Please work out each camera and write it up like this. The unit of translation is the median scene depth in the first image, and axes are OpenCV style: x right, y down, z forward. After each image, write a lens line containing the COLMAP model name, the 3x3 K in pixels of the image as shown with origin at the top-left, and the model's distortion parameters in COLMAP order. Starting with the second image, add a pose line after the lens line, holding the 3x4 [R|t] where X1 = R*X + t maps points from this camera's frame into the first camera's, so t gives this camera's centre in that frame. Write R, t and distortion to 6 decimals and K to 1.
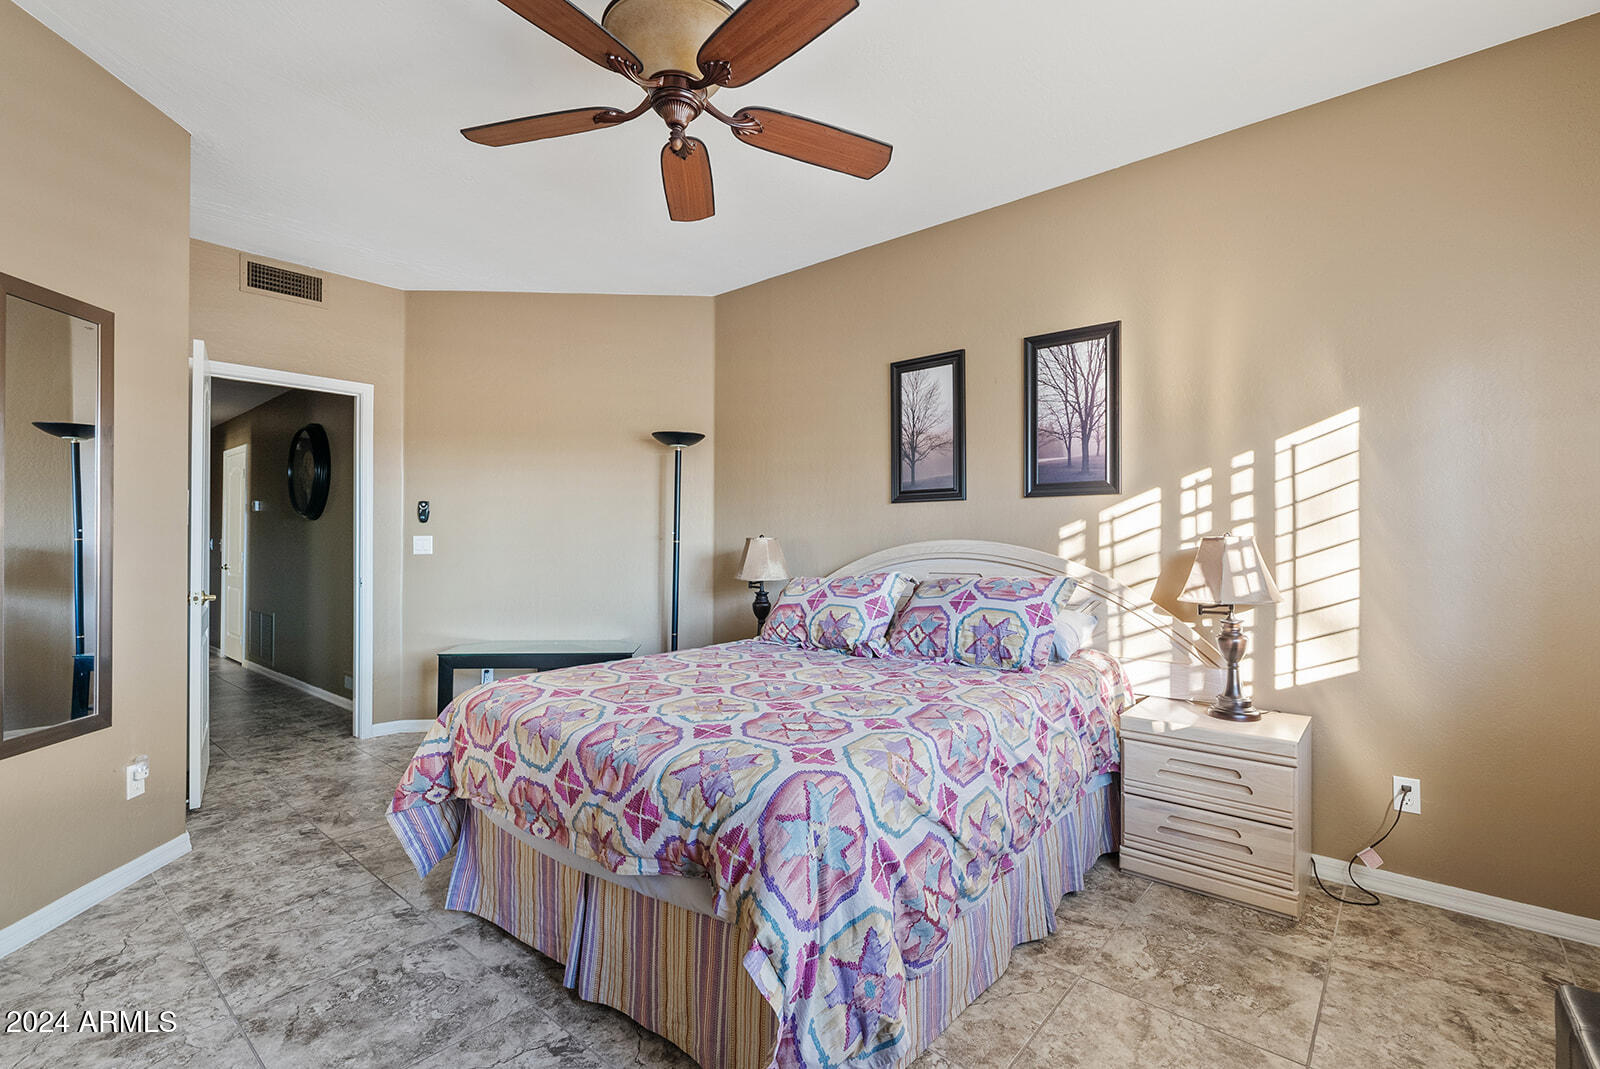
lens RADIAL K [[735.2, 0, 800.0], [0, 735.2, 534.5], [0, 0, 1]] dist [-0.000486, 0.000177]
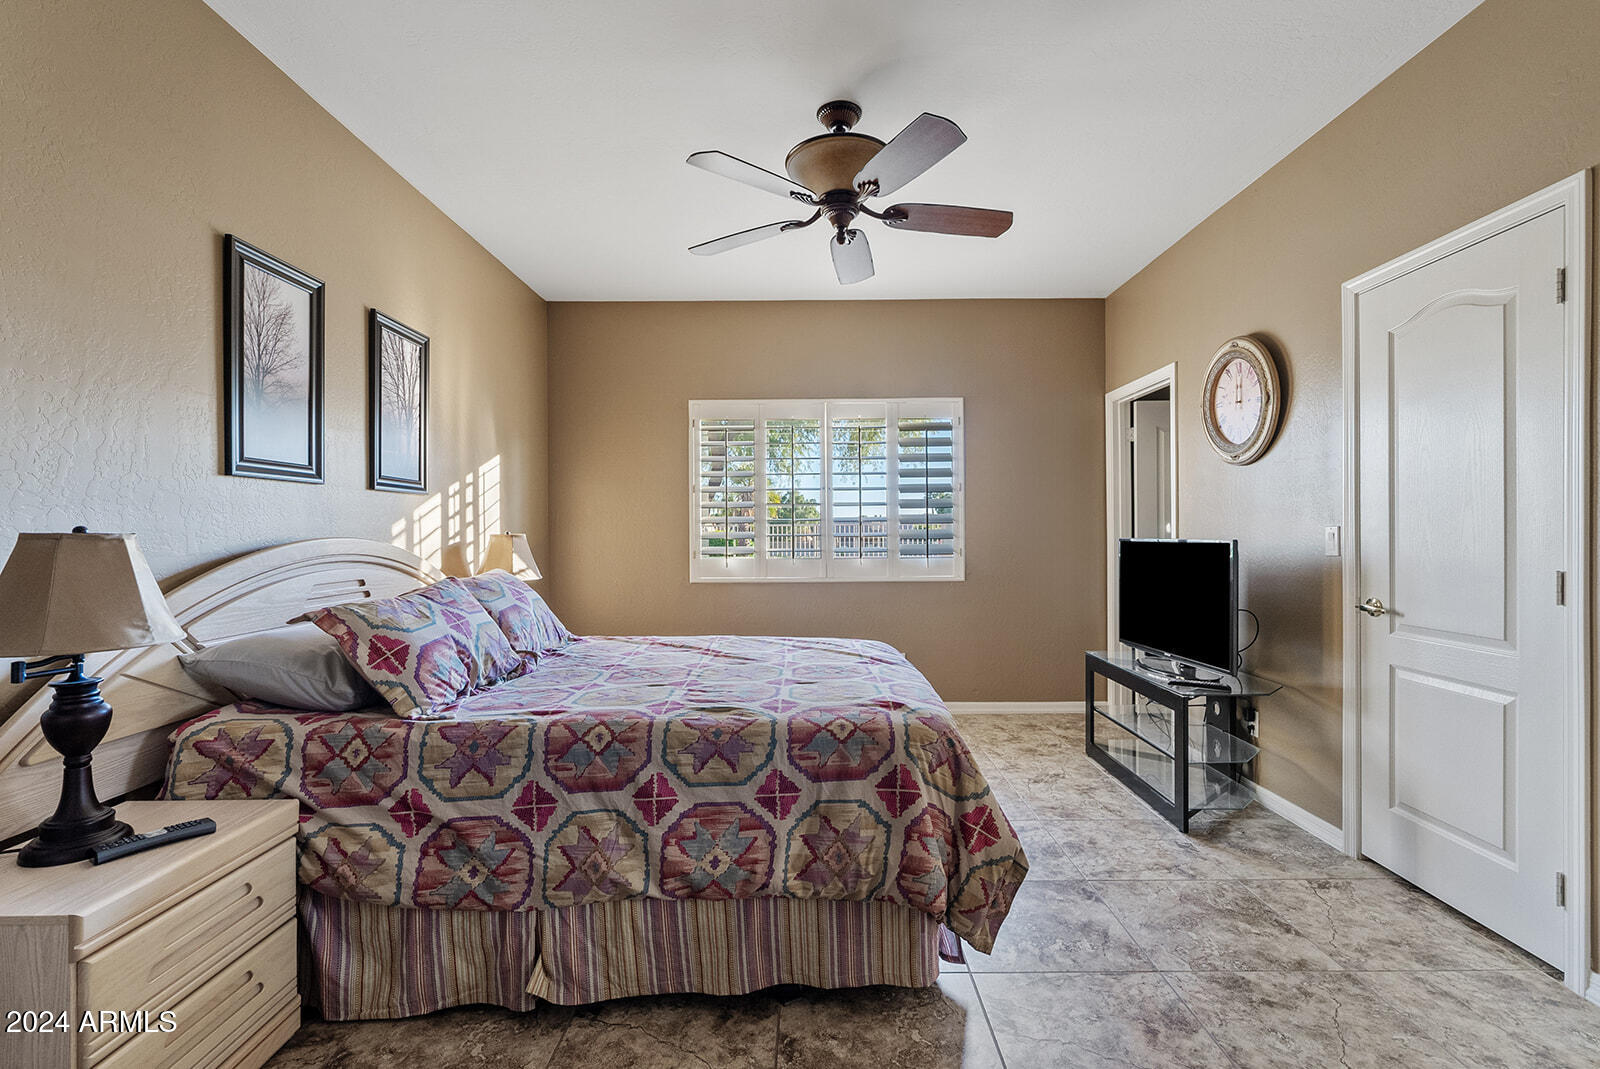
lens RADIAL K [[735.2, 0, 800.0], [0, 735.2, 534.5], [0, 0, 1]] dist [-0.000486, 0.000177]
pose [[-0.654355, 0.000828, 0.756187, -0.707516], [-0.004685, 0.999976, -0.005149, 0.005808], [-0.756173, -0.006912, -0.654335, 1.205135]]
